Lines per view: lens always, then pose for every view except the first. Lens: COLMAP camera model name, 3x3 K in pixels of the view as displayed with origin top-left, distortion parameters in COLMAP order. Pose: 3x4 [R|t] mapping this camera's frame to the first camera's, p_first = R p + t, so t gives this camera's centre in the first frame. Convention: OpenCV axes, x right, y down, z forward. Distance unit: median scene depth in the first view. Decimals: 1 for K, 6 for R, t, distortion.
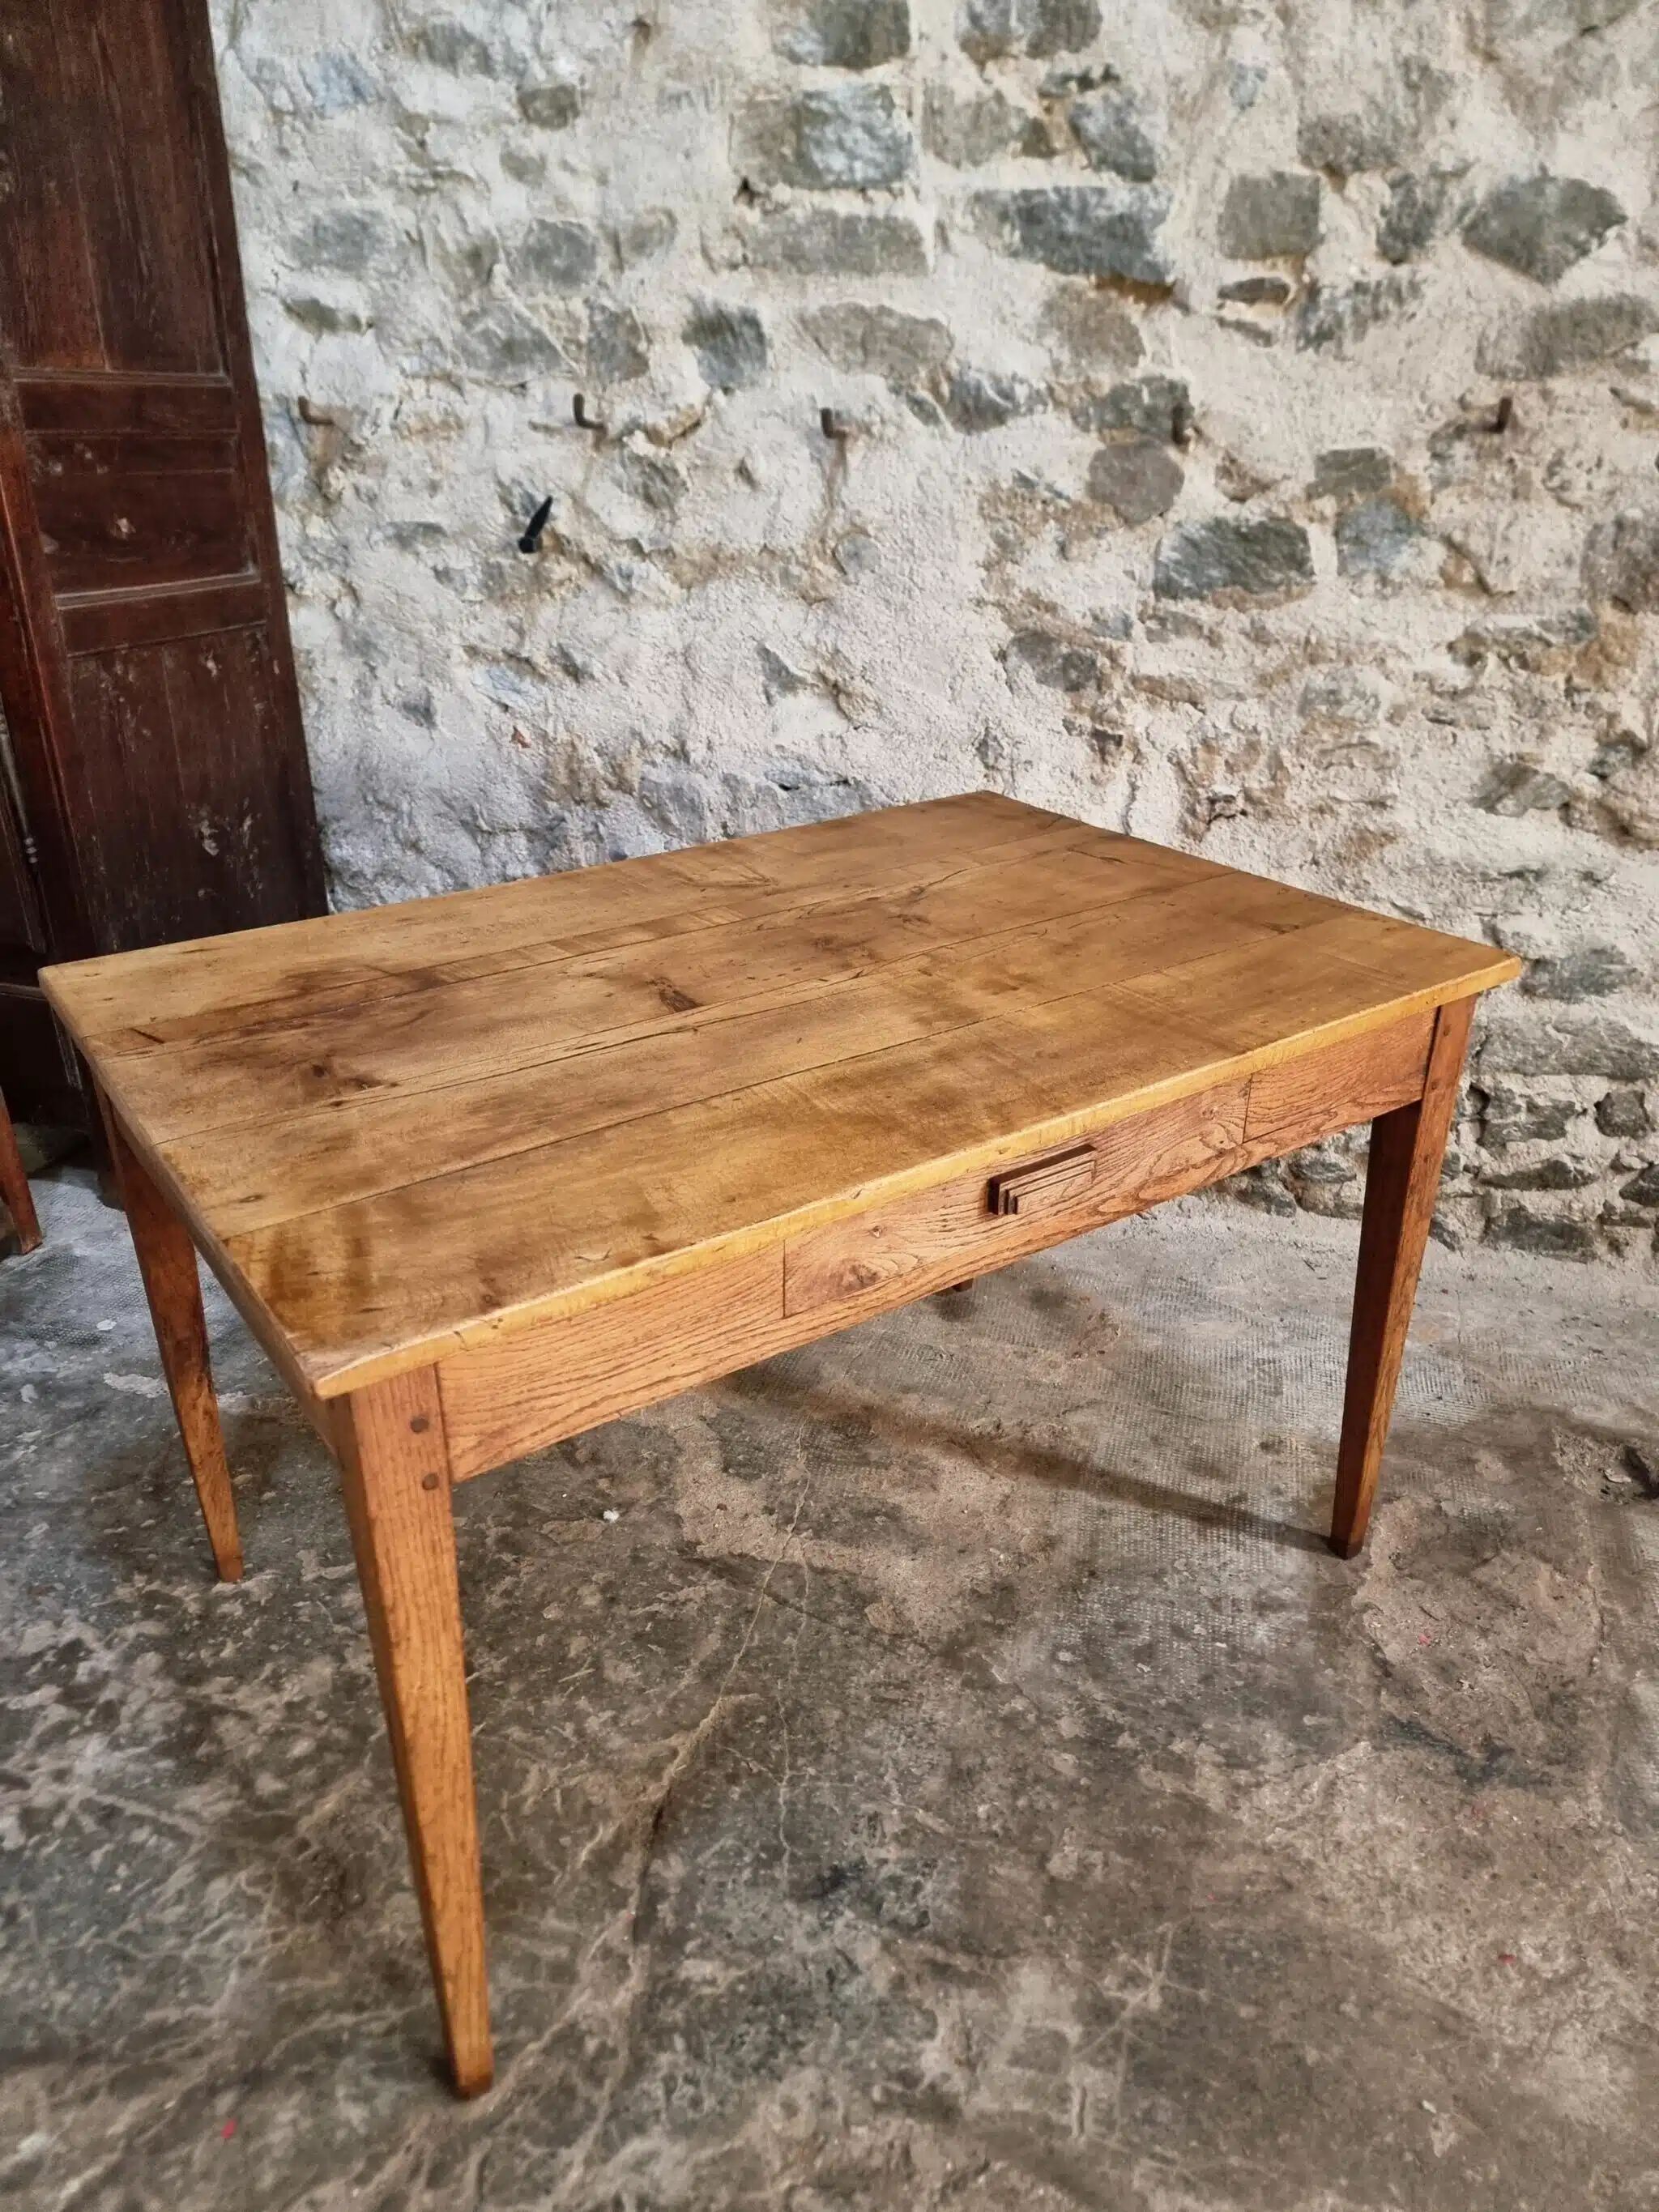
lens RADIAL K [[1554.0, 0, 809.8], [0, 1554.0, 1115.9], [0, 0, 1]] dist [0.066556, -0.066889]
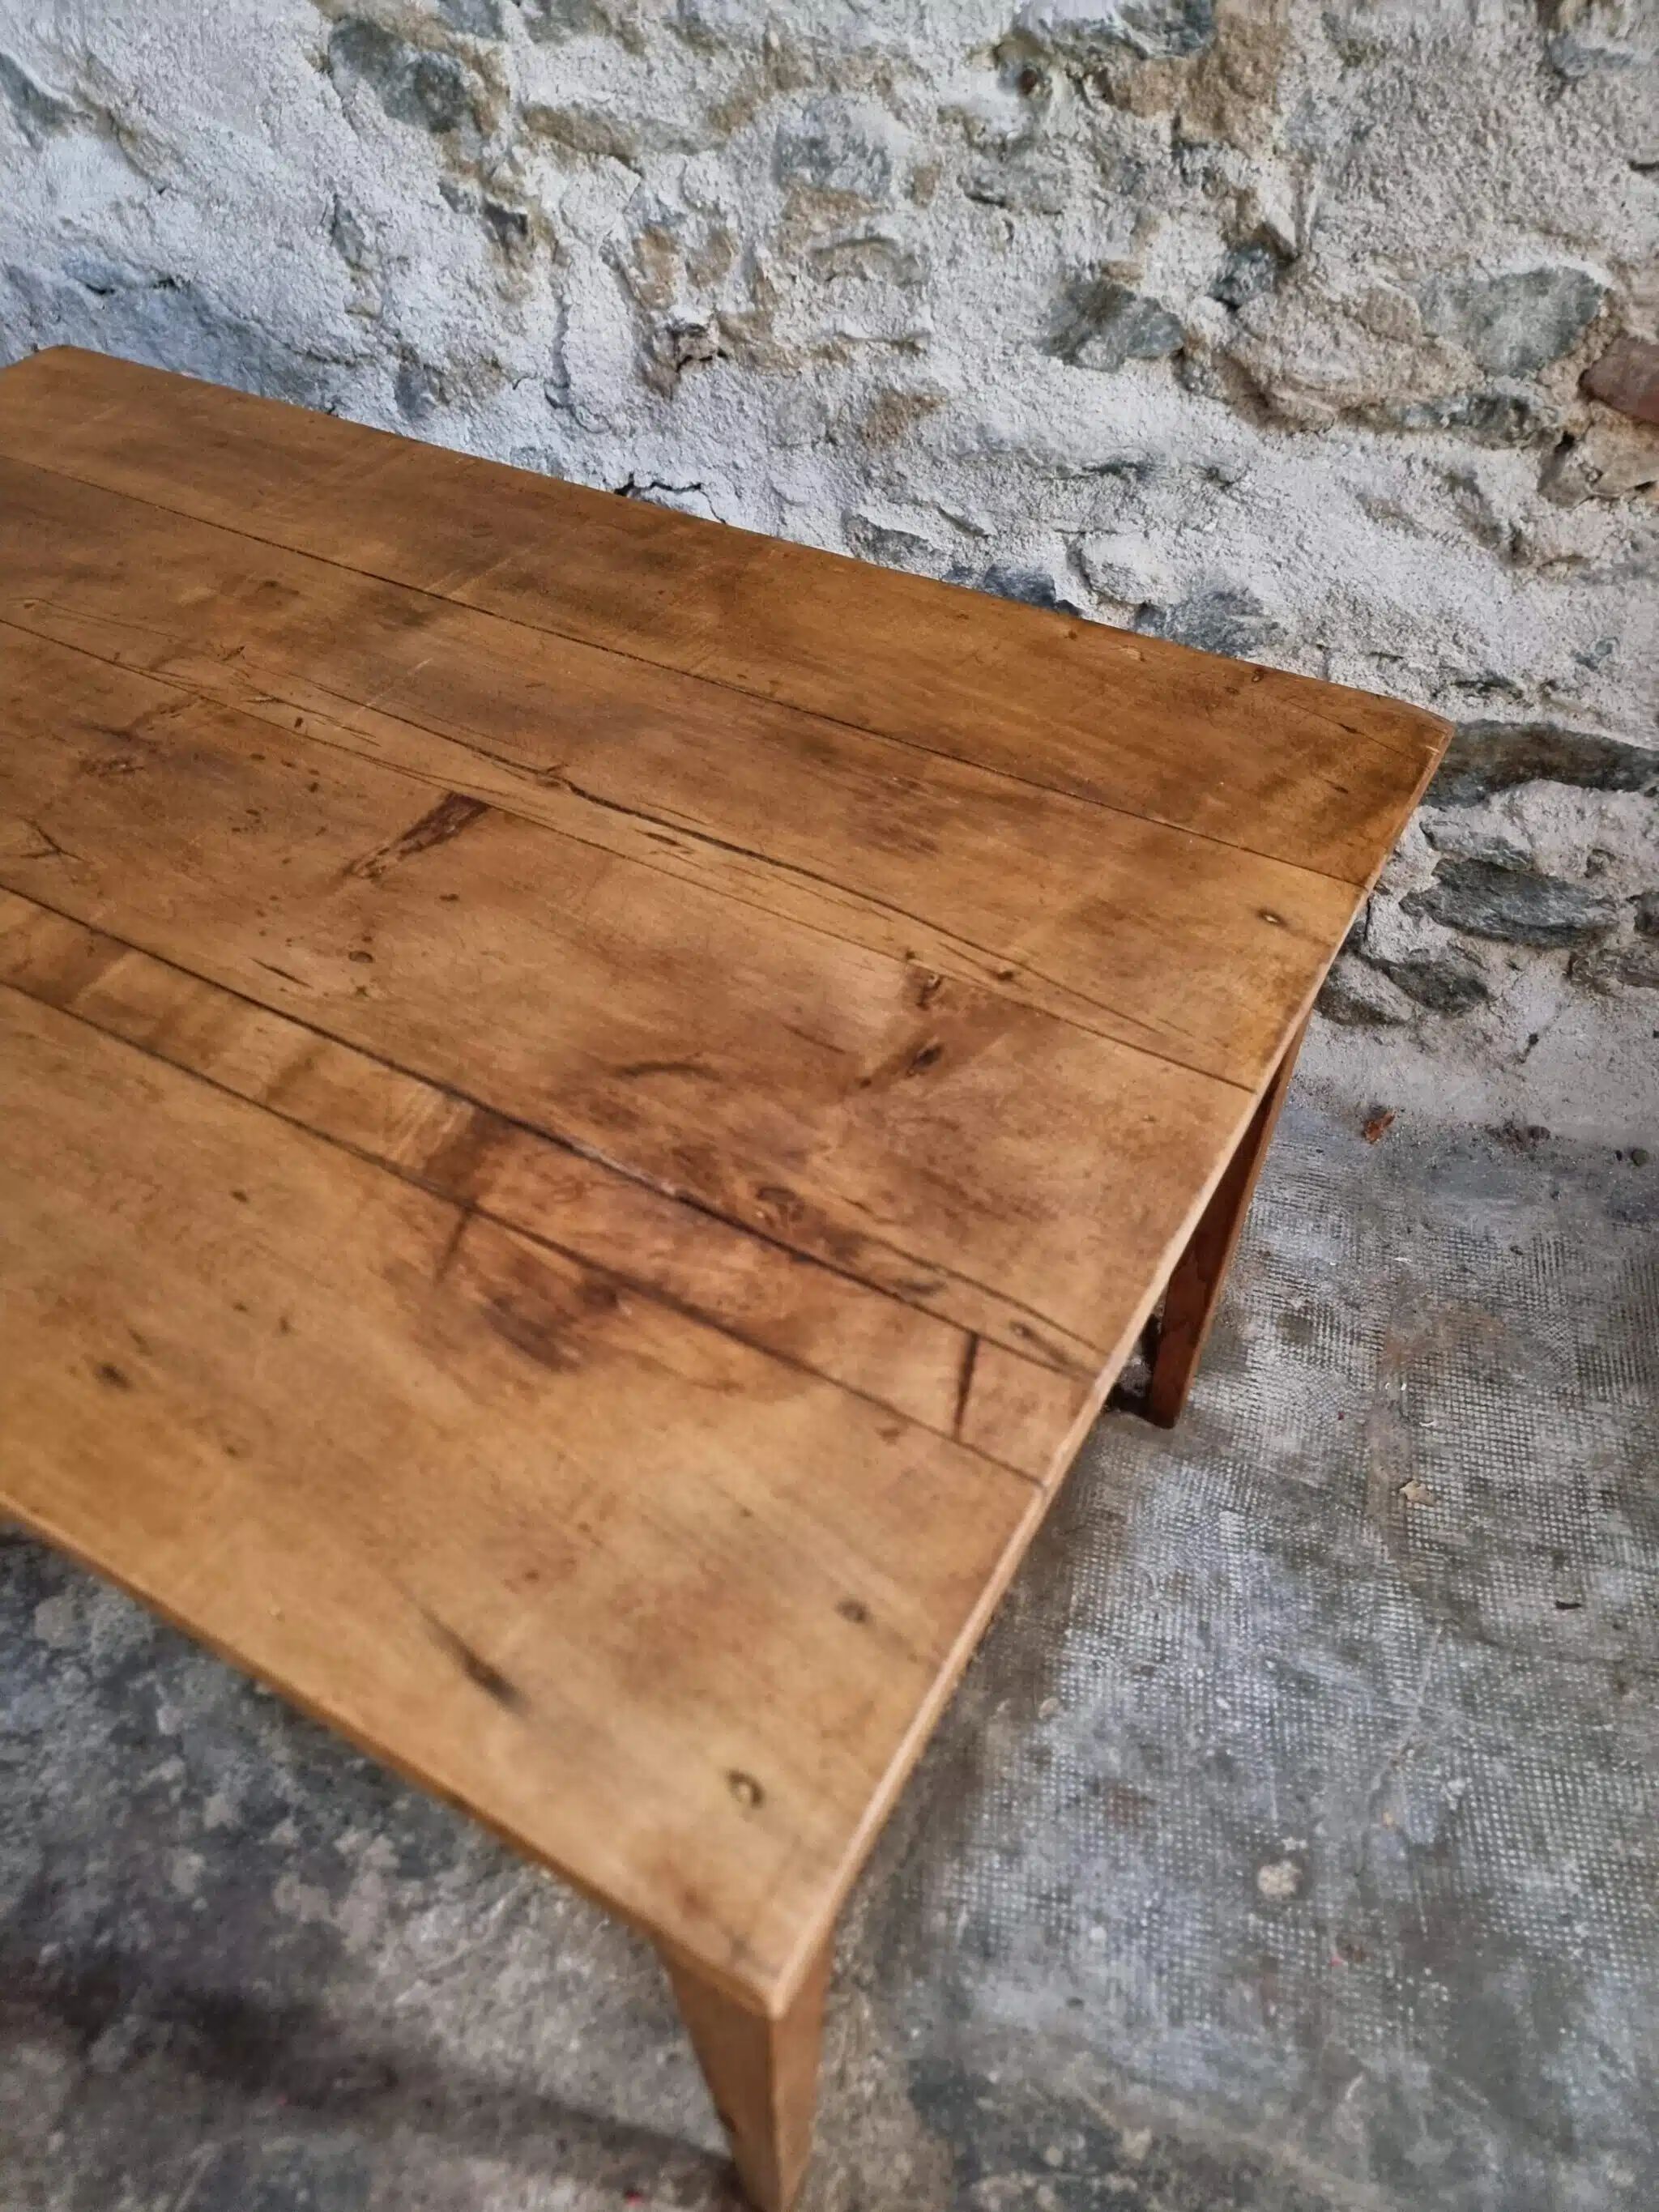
lens RADIAL K [[1549.8, 0, 791.6], [0, 1549.8, 1128.8], [0, 0, 1]] dist [0.075011, -0.071682]
pose [[0.999547, -0.004250, -0.029799, 0.346078], [0.014887, 0.930229, 0.366678, -0.143802], [0.026162, -0.366956, 0.929870, 0.308249]]
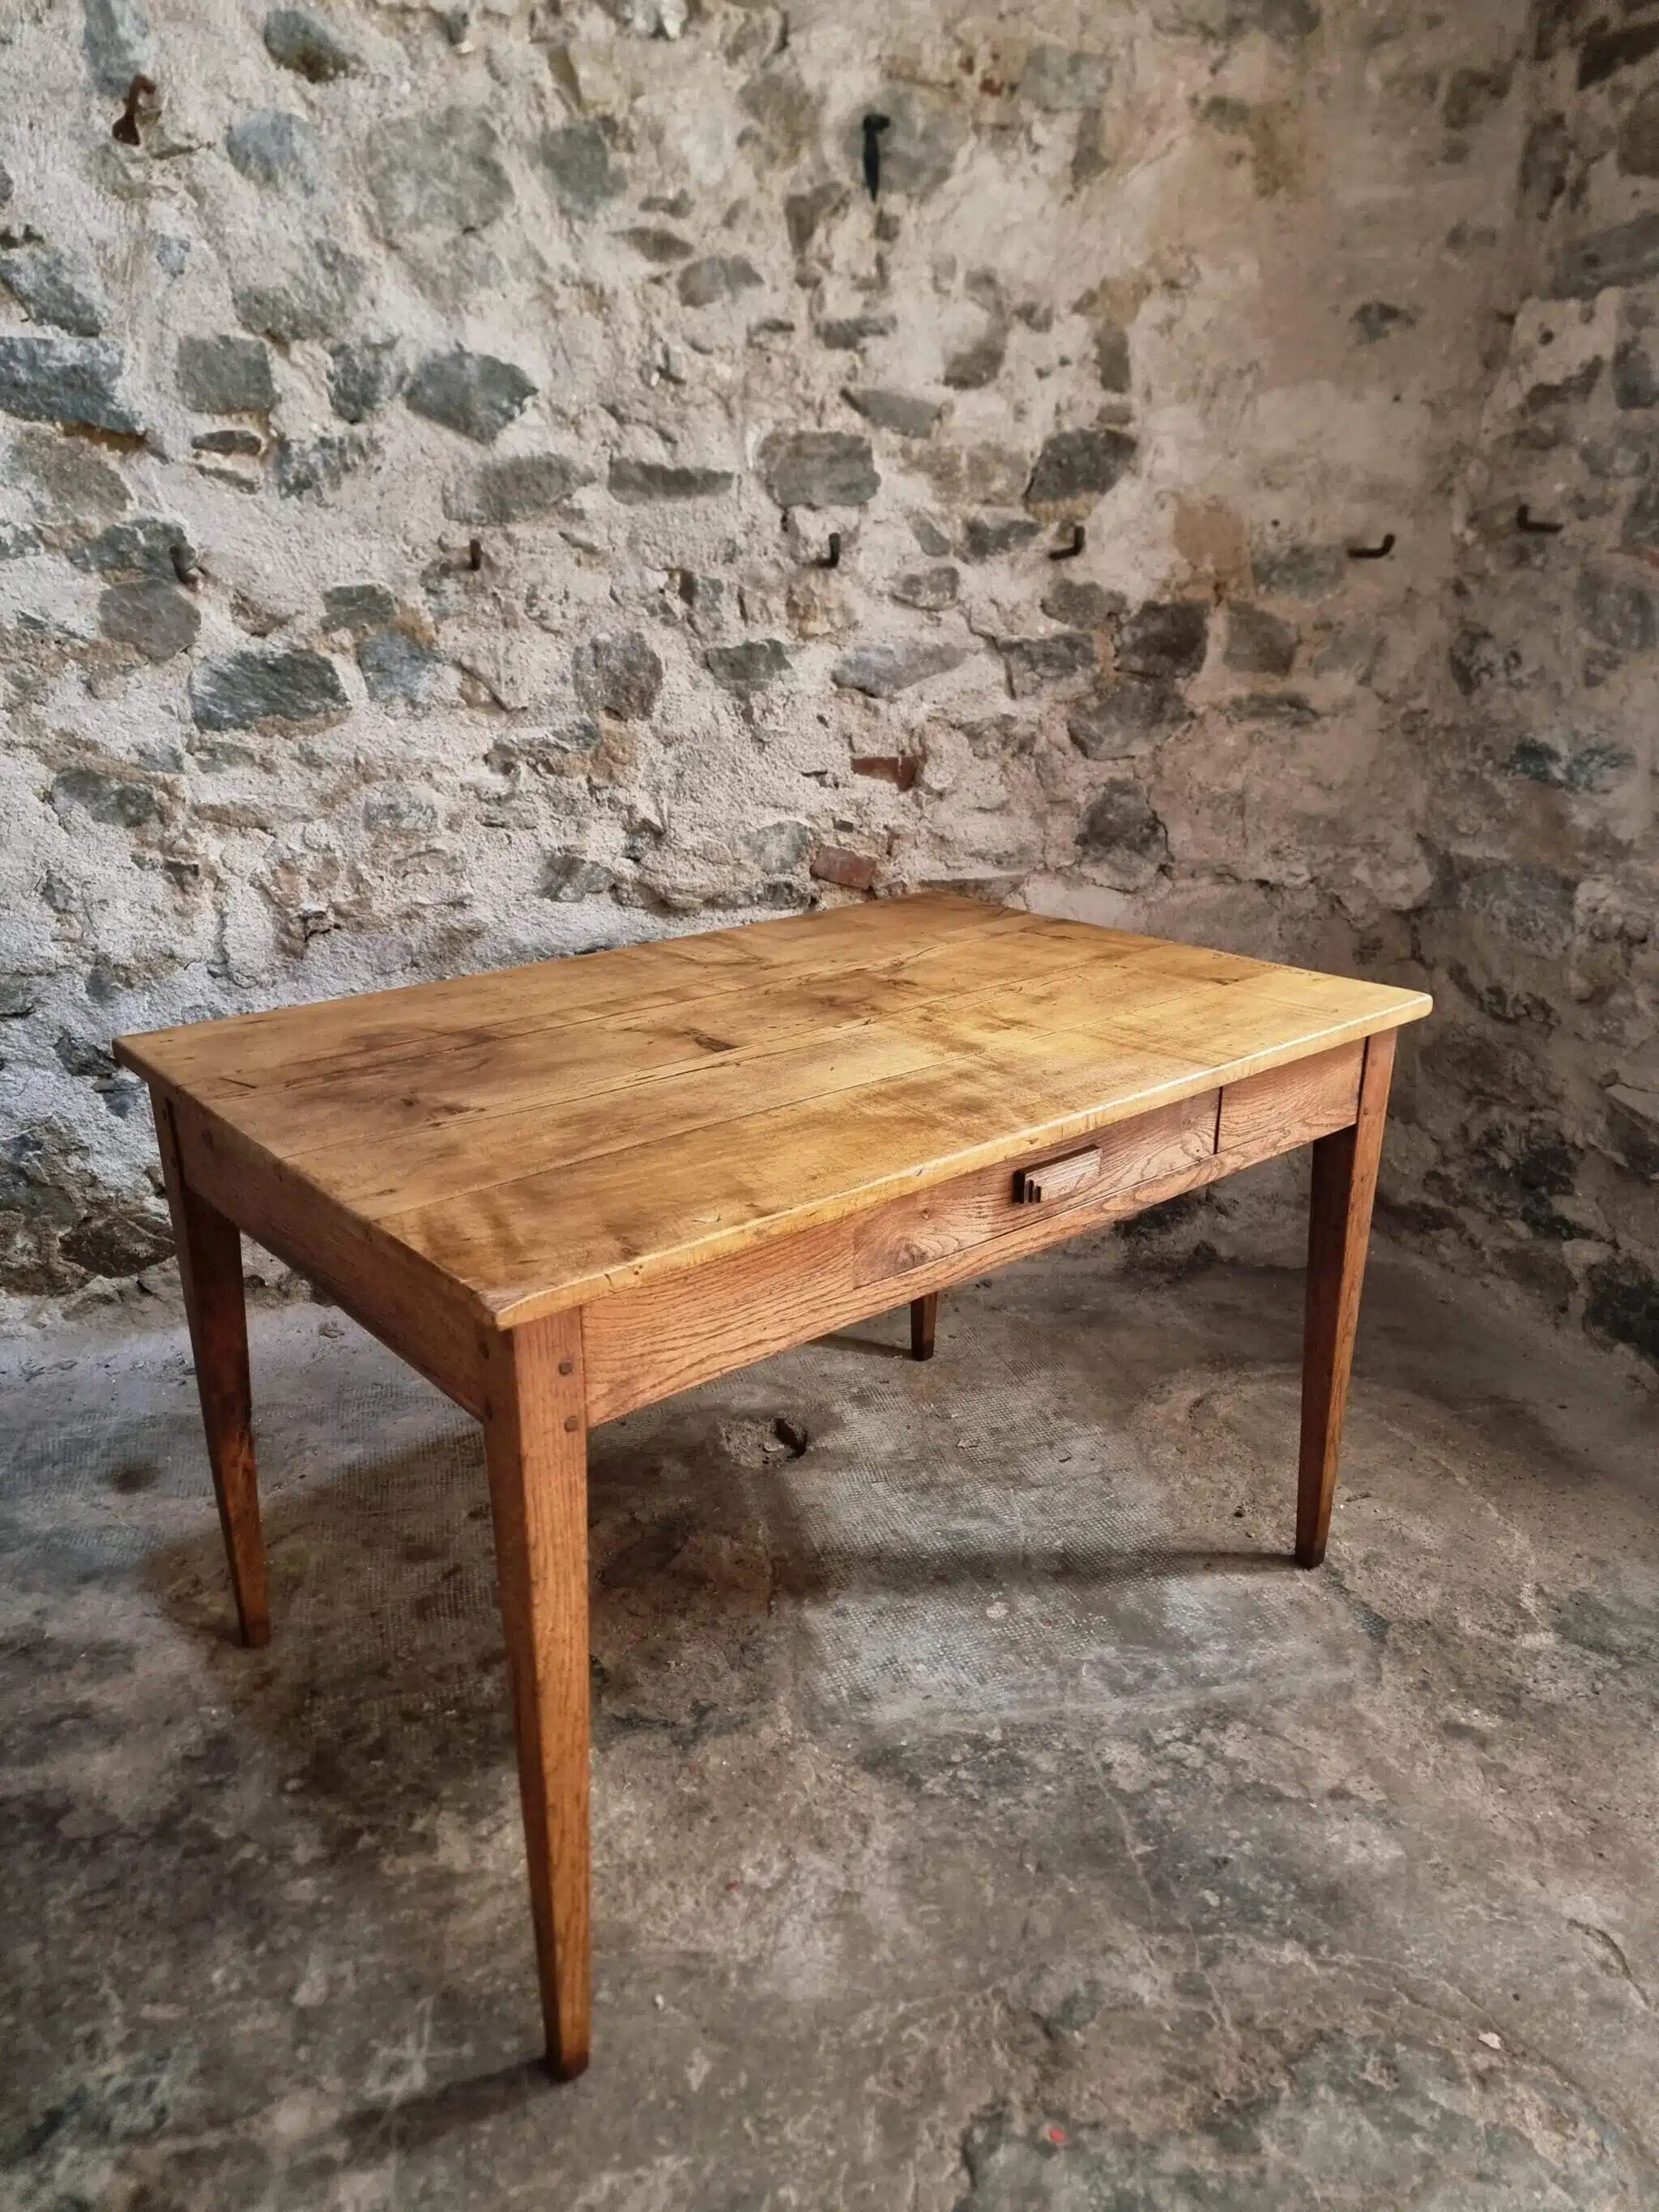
lens RADIAL K [[1554.0, 0, 809.8], [0, 1554.0, 1115.9], [0, 0, 1]] dist [0.066556, -0.066889]
pose [[0.866657, -0.175479, 0.467026, 0.045692], [0.219983, 0.974598, -0.042029, 0.044002], [-0.447787, 0.139163, 0.883244, -0.041521]]
